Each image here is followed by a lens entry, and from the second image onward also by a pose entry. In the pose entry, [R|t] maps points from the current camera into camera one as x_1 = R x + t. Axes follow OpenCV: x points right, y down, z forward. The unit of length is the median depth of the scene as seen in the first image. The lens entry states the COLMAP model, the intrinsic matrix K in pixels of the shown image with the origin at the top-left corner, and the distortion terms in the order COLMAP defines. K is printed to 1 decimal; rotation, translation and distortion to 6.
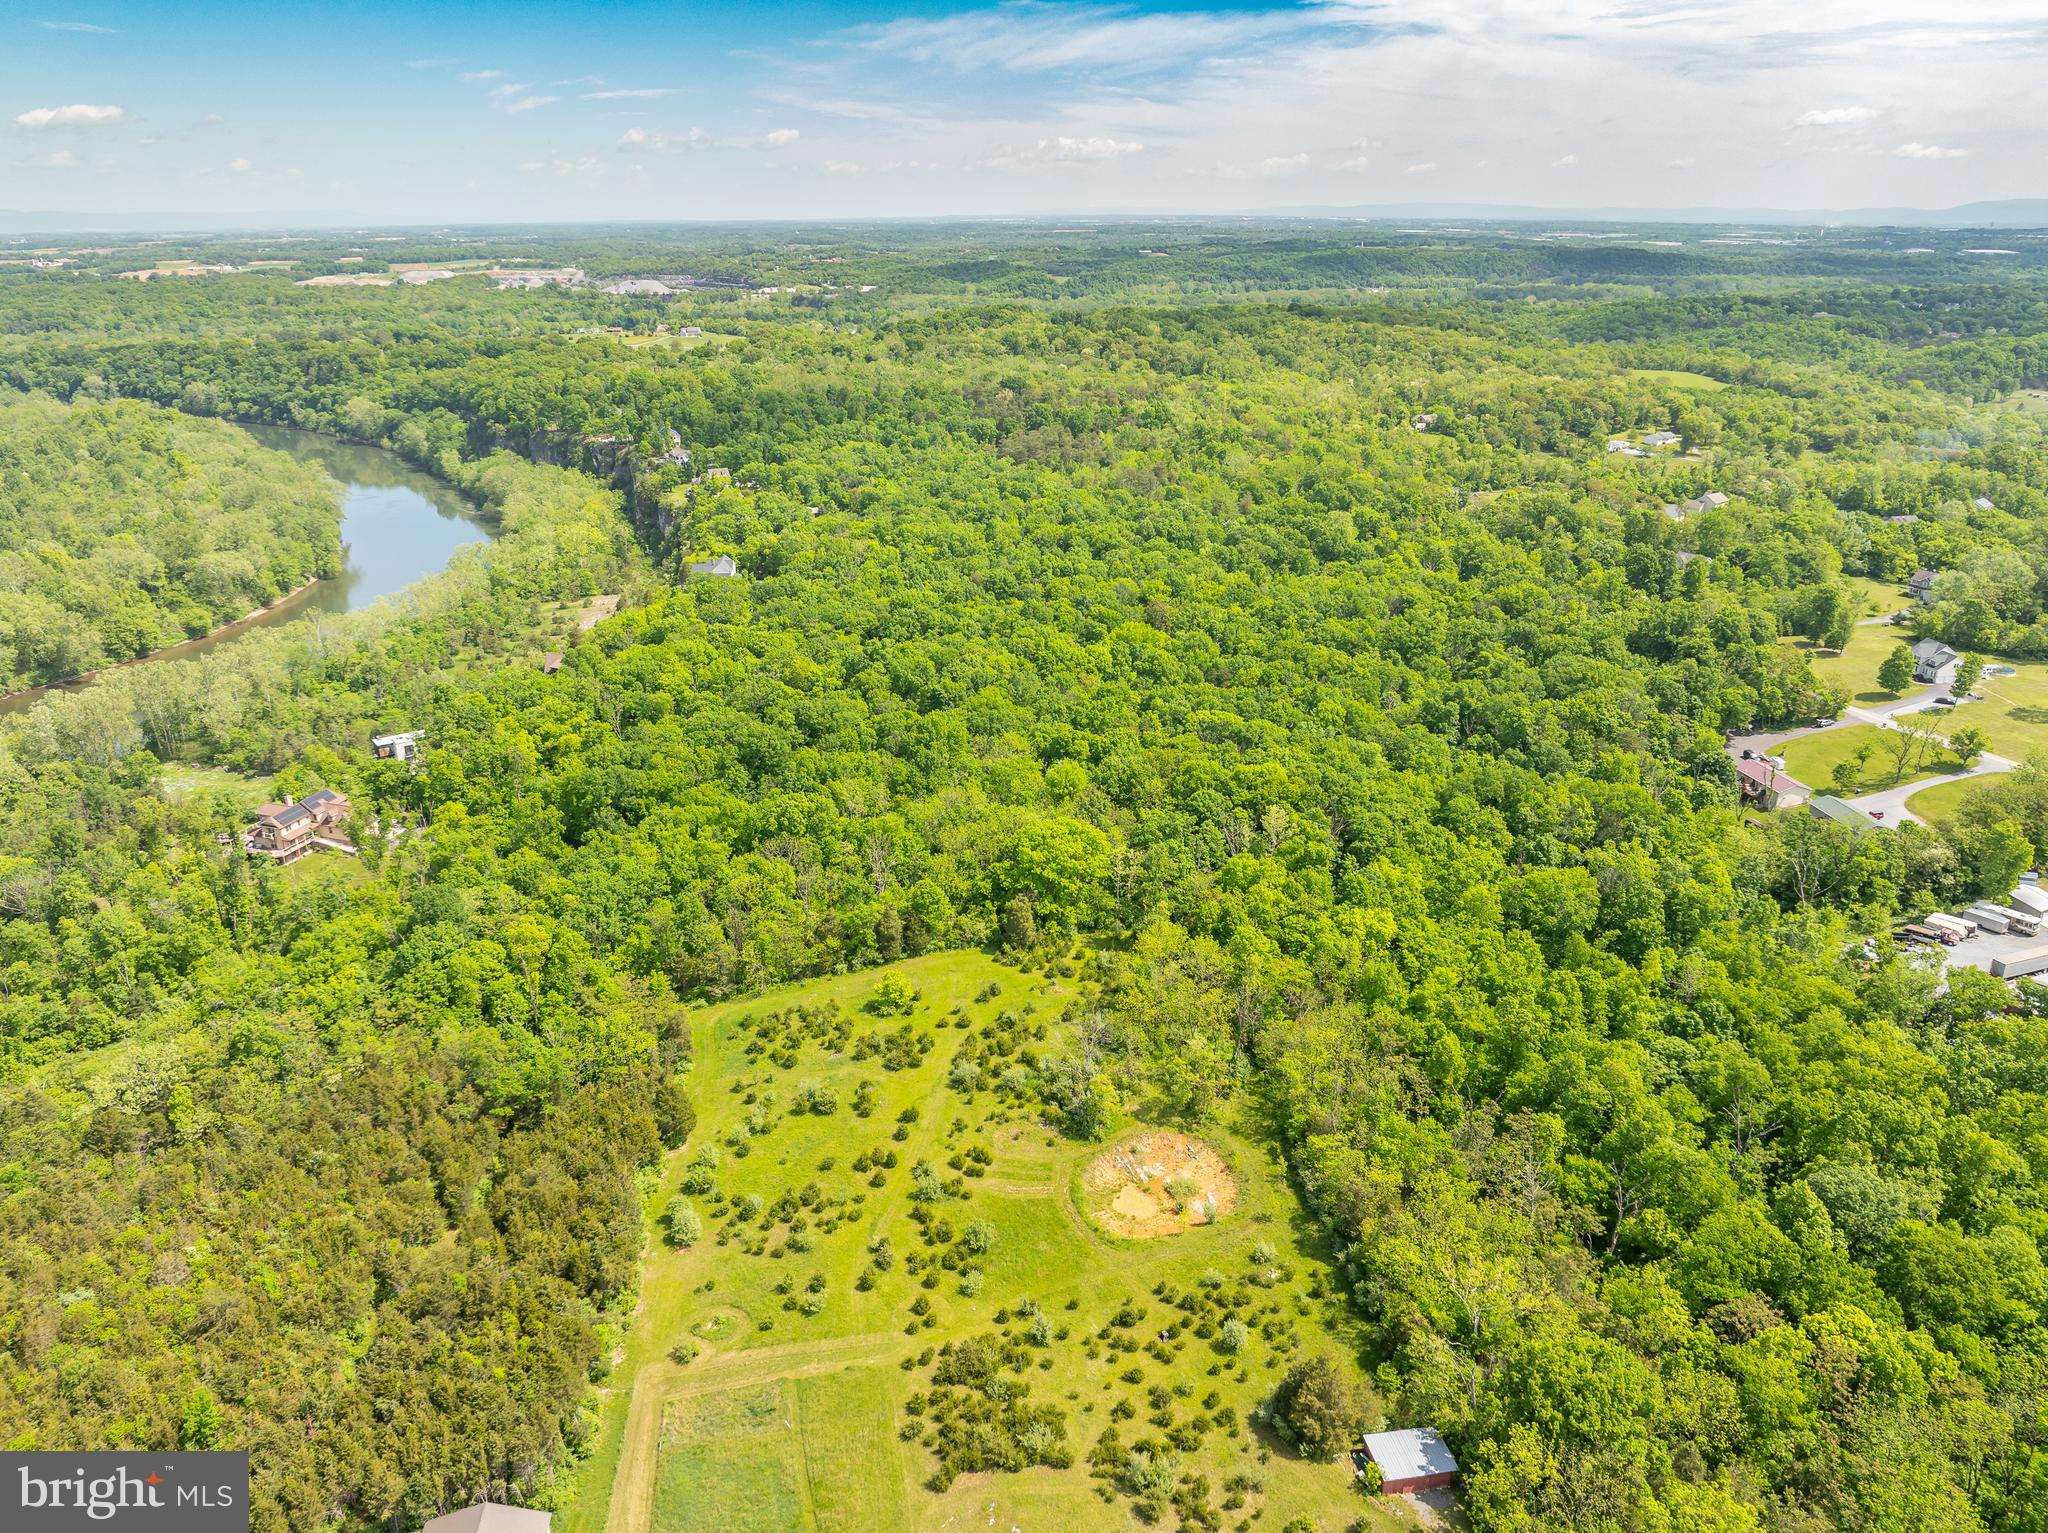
lens RADIAL K [[1443.6, 0, 1024.0], [0, 1443.6, 766.5], [0, 0, 1]] dist [-0.058822, 0.026821]
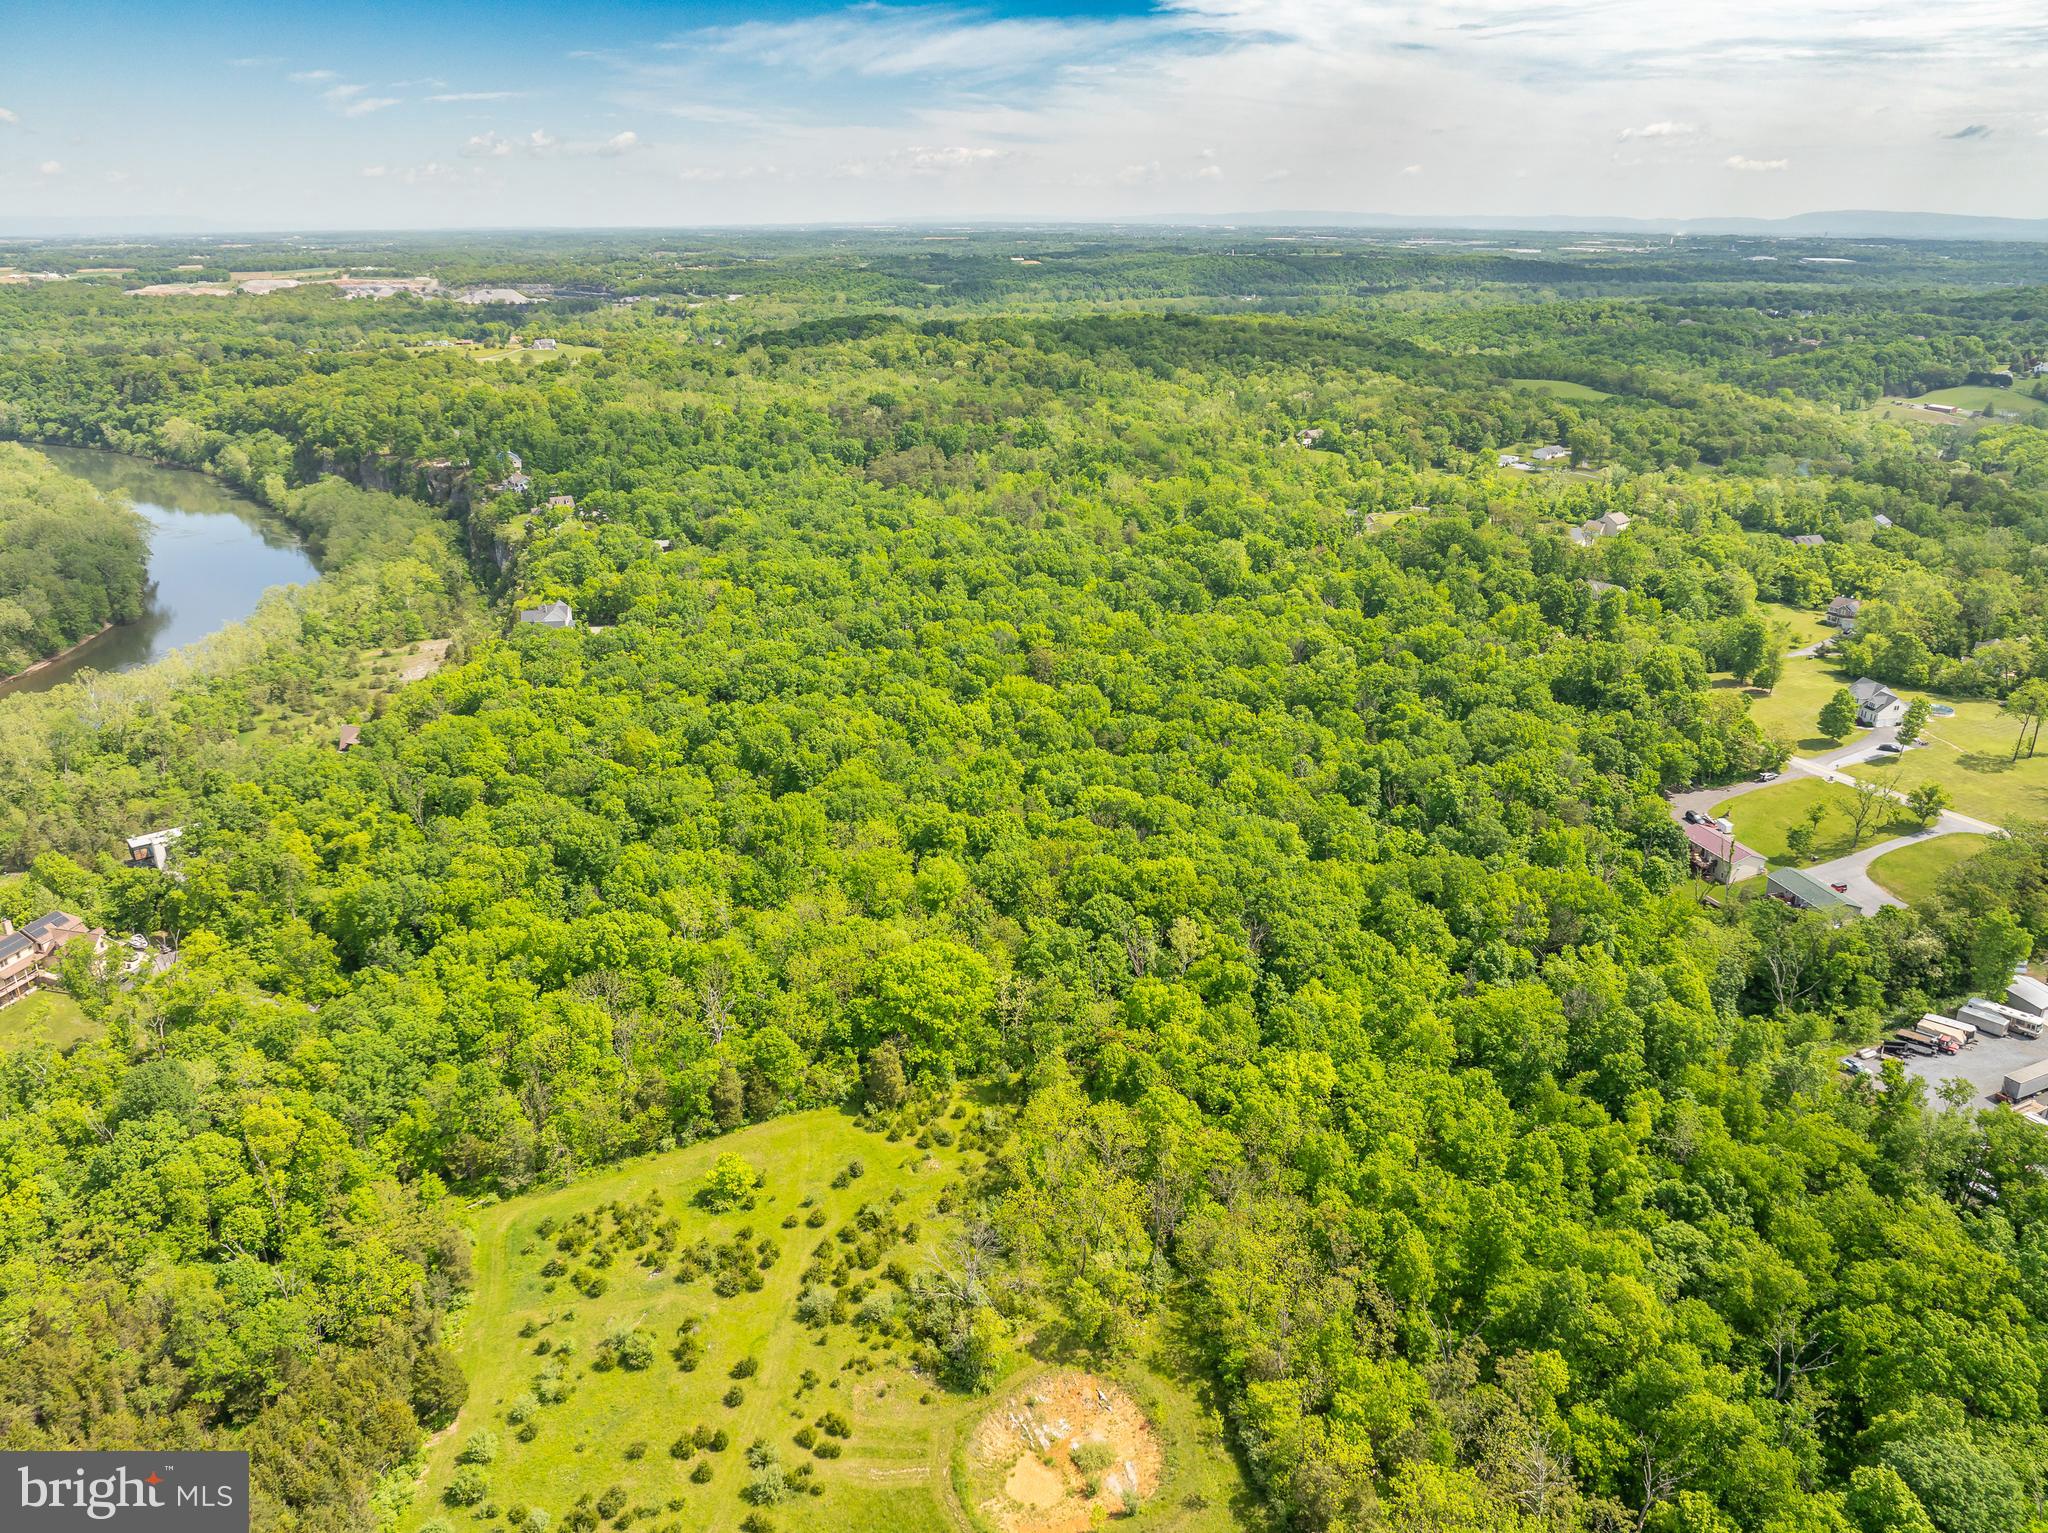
lens RADIAL K [[1443.6, 0, 1024.0], [0, 1443.6, 766.5], [0, 0, 1]] dist [-0.058822, 0.026821]
pose [[0.996501, -0.025431, 0.079621, 0.007737], [0.025799, 0.999661, -0.003607, -0.033484], [-0.079502, 0.005648, 0.996819, 0.086514]]
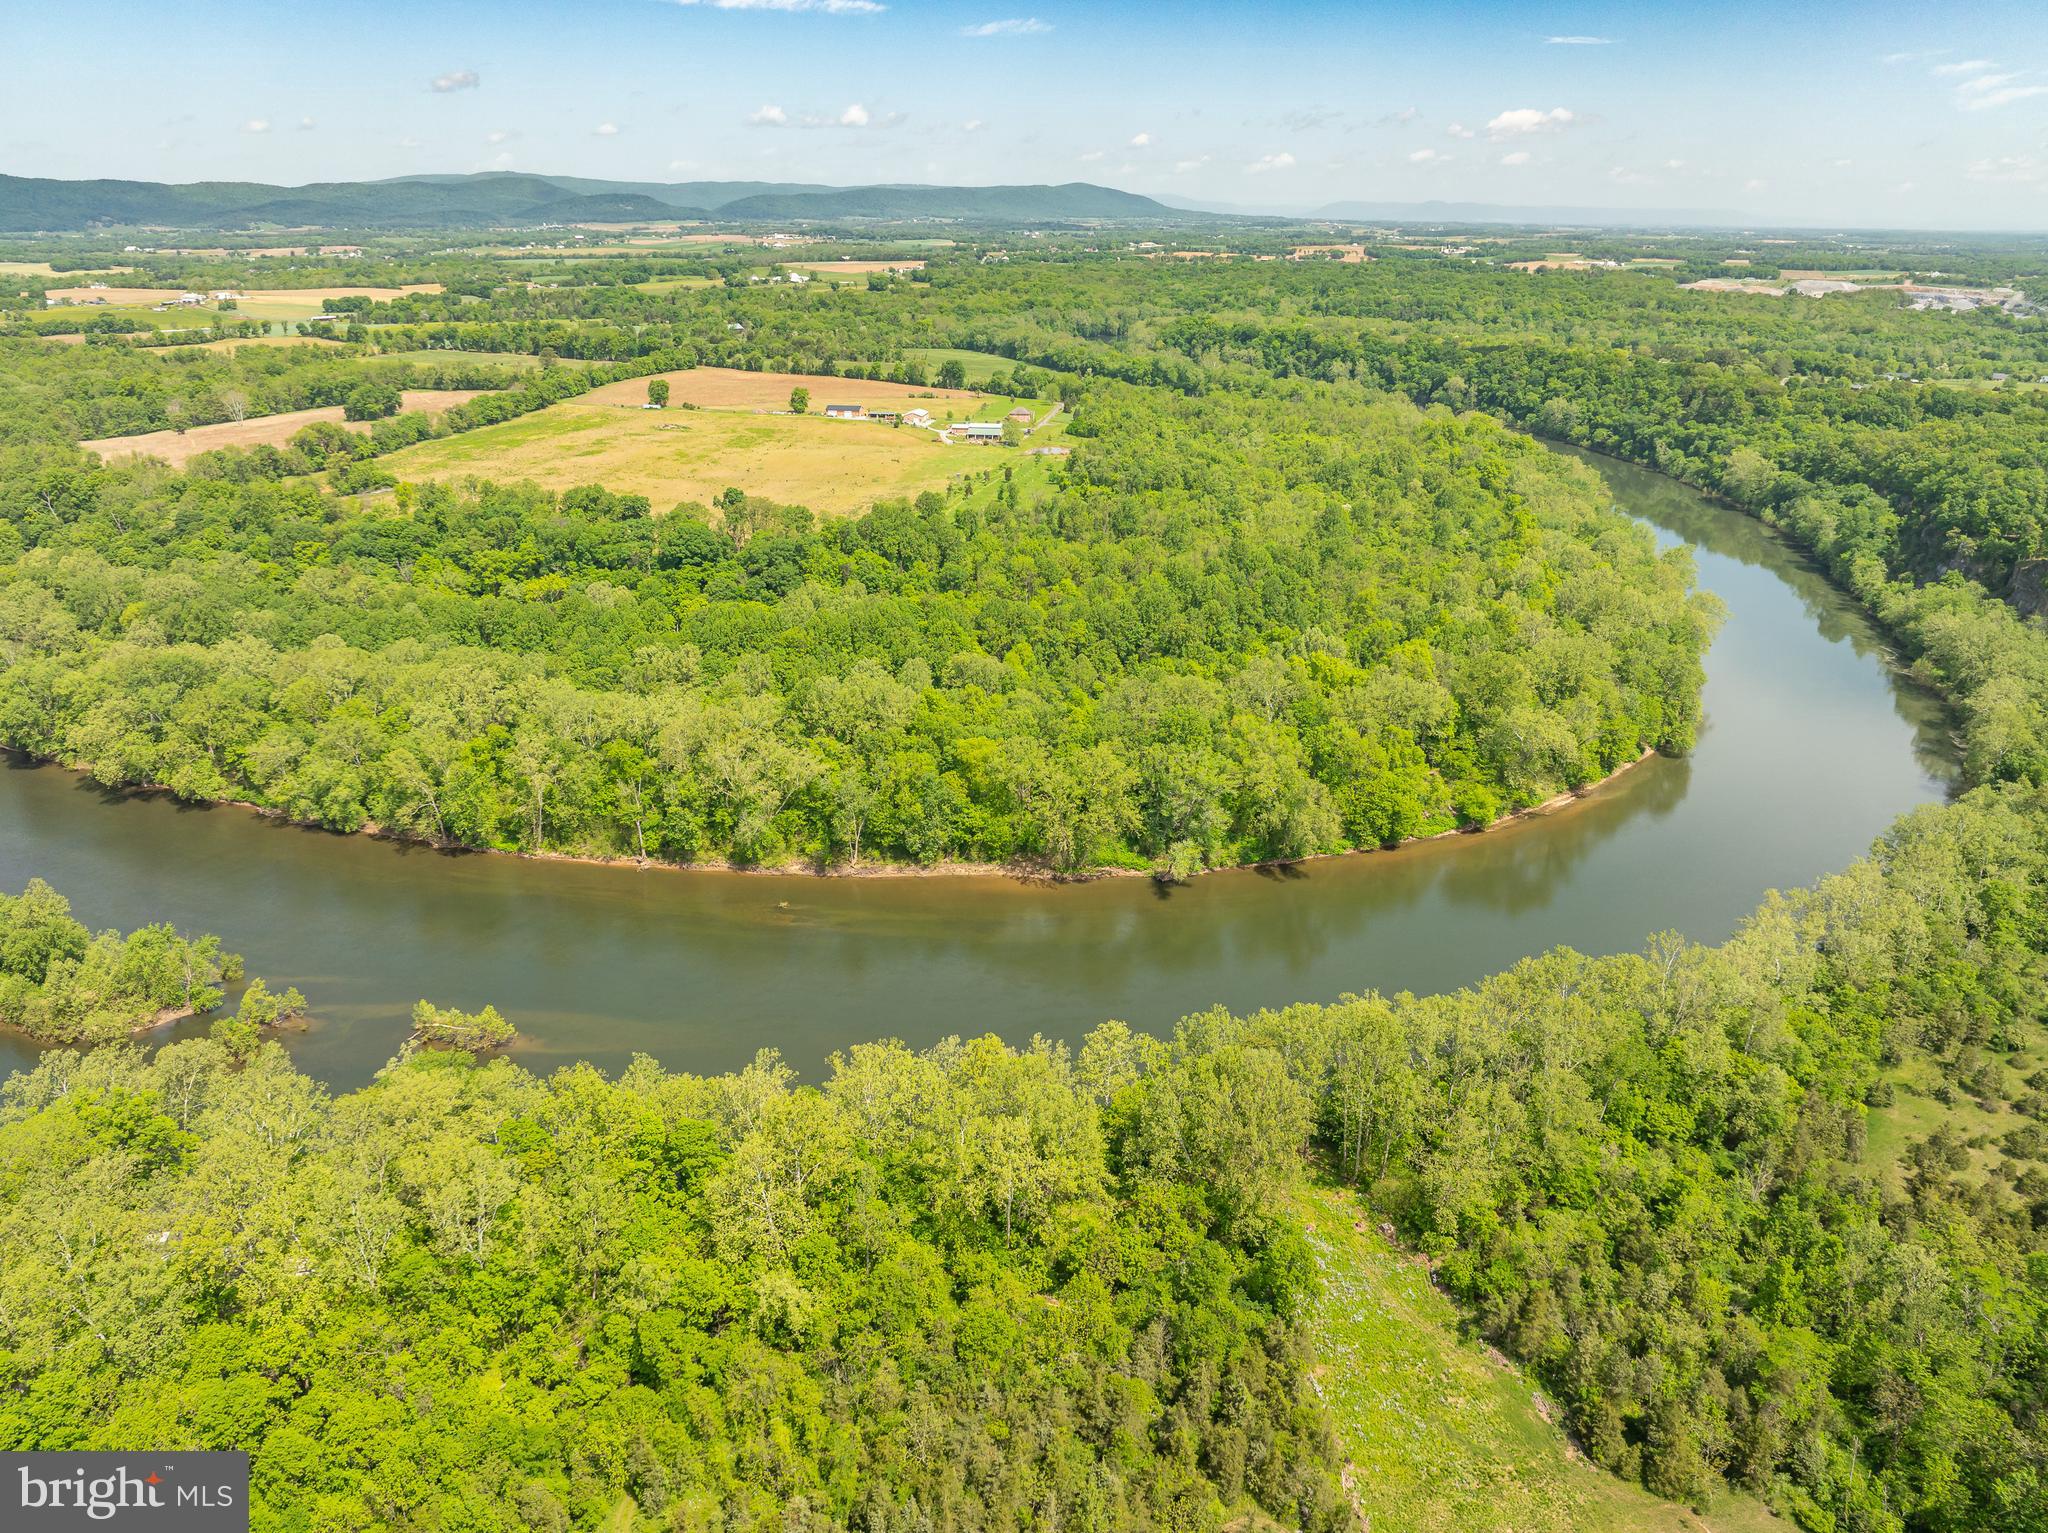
lens RADIAL K [[1443.6, 0, 1024.0], [0, 1443.6, 766.5], [0, 0, 1]] dist [-0.058822, 0.026821]
pose [[0.655698, 0.278119, -0.701933, -0.303084], [-0.277832, 0.953330, 0.118196, -0.172049], [0.702047, 0.117518, 0.702367, 0.445364]]
